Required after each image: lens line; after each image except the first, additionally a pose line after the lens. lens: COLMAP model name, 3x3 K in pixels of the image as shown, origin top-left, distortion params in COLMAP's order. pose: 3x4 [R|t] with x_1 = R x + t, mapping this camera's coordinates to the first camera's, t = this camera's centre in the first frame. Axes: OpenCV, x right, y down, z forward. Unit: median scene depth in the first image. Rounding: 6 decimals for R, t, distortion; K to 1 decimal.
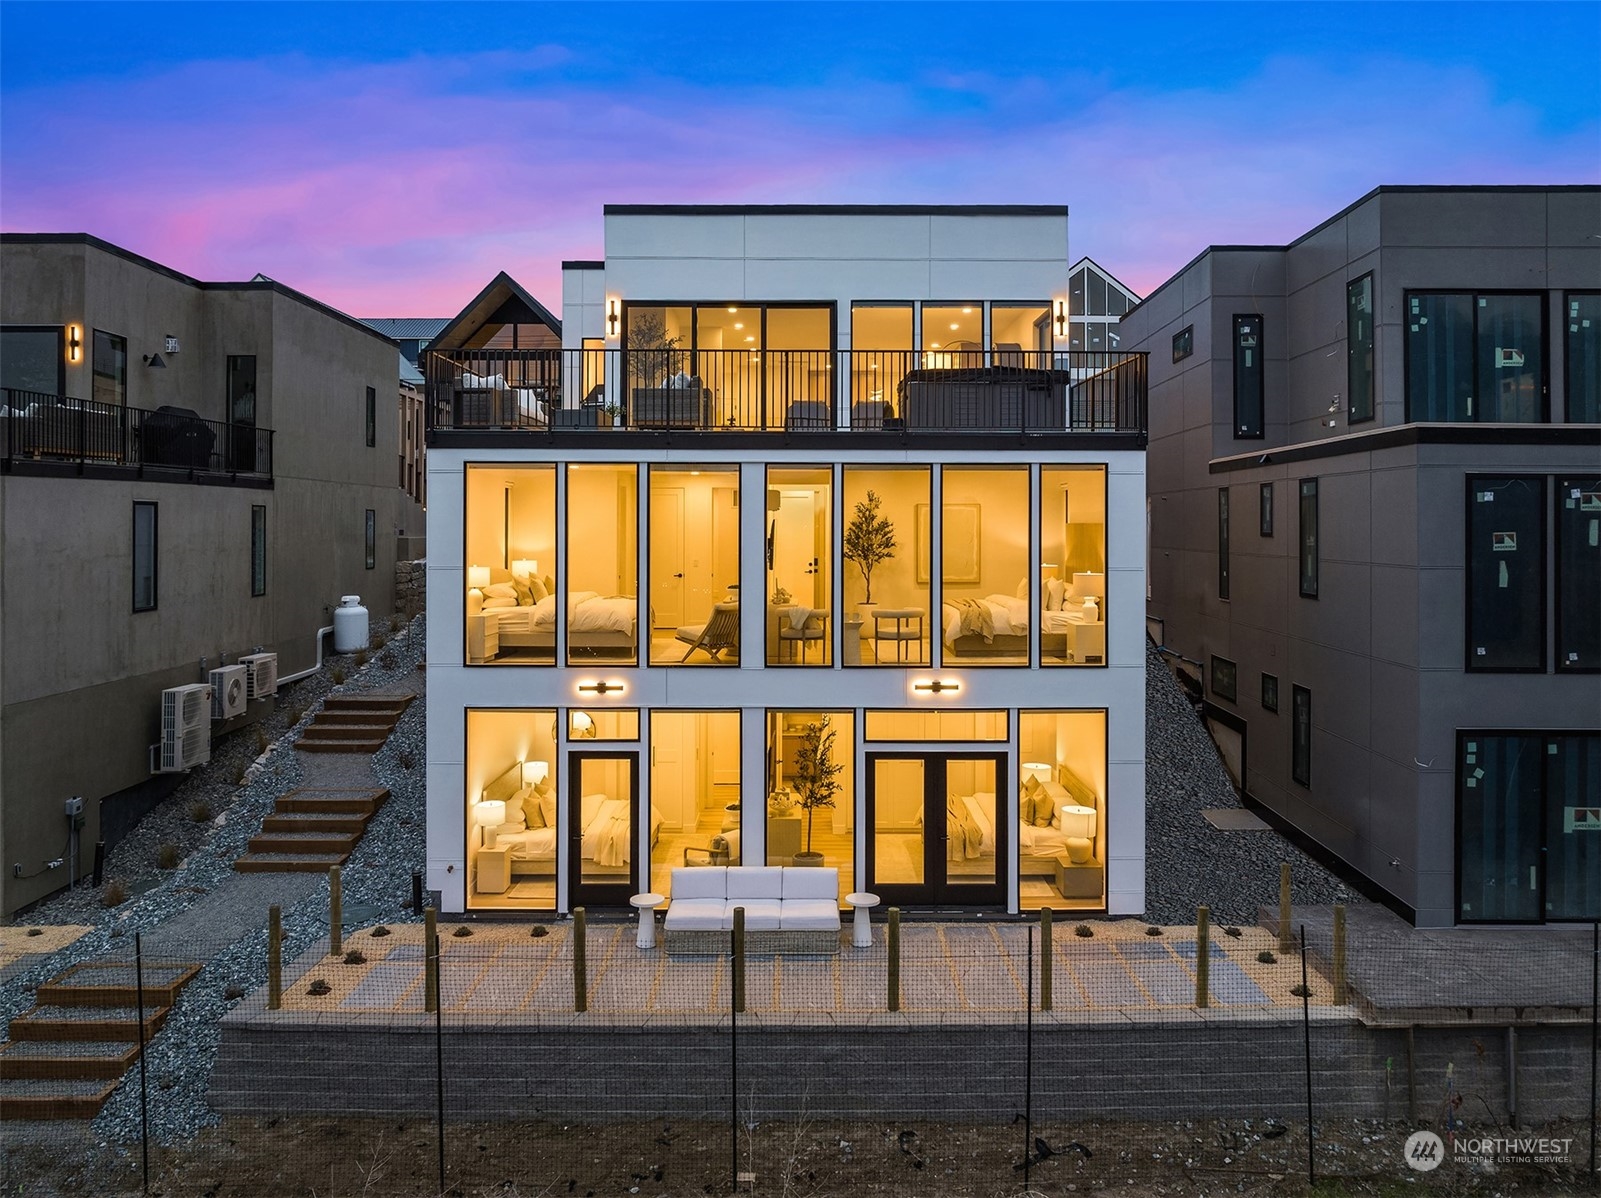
lens RADIAL K [[1049.2, 0, 800.5], [0, 1049.2, 599.0], [0, 0, 1]] dist [-0.018765, -0.001042]
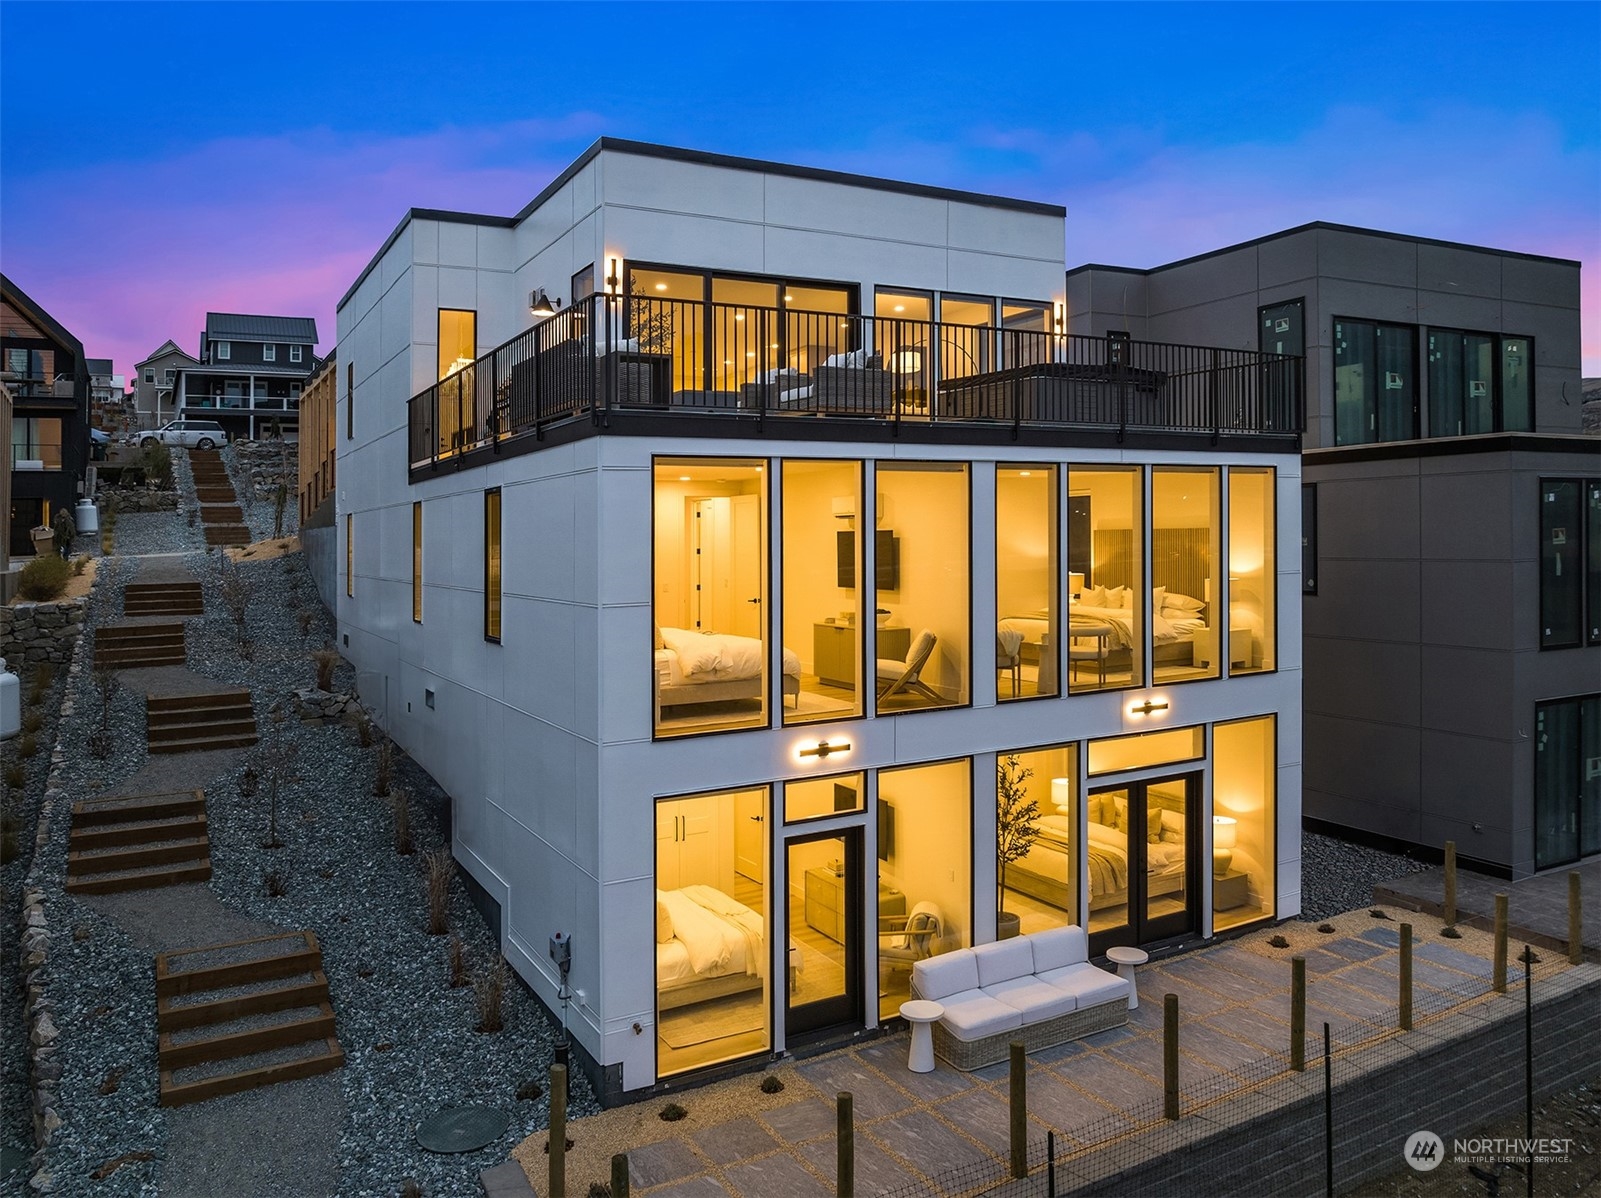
lens RADIAL K [[1049.2, 0, 800.5], [0, 1049.2, 599.0], [0, 0, 1]] dist [-0.018765, -0.001042]
pose [[0.894195, -0.047141, 0.445188, -0.542953], [0.054099, 0.998531, -0.002927, -0.024975], [-0.444396, 0.026701, 0.895432, 0.310782]]
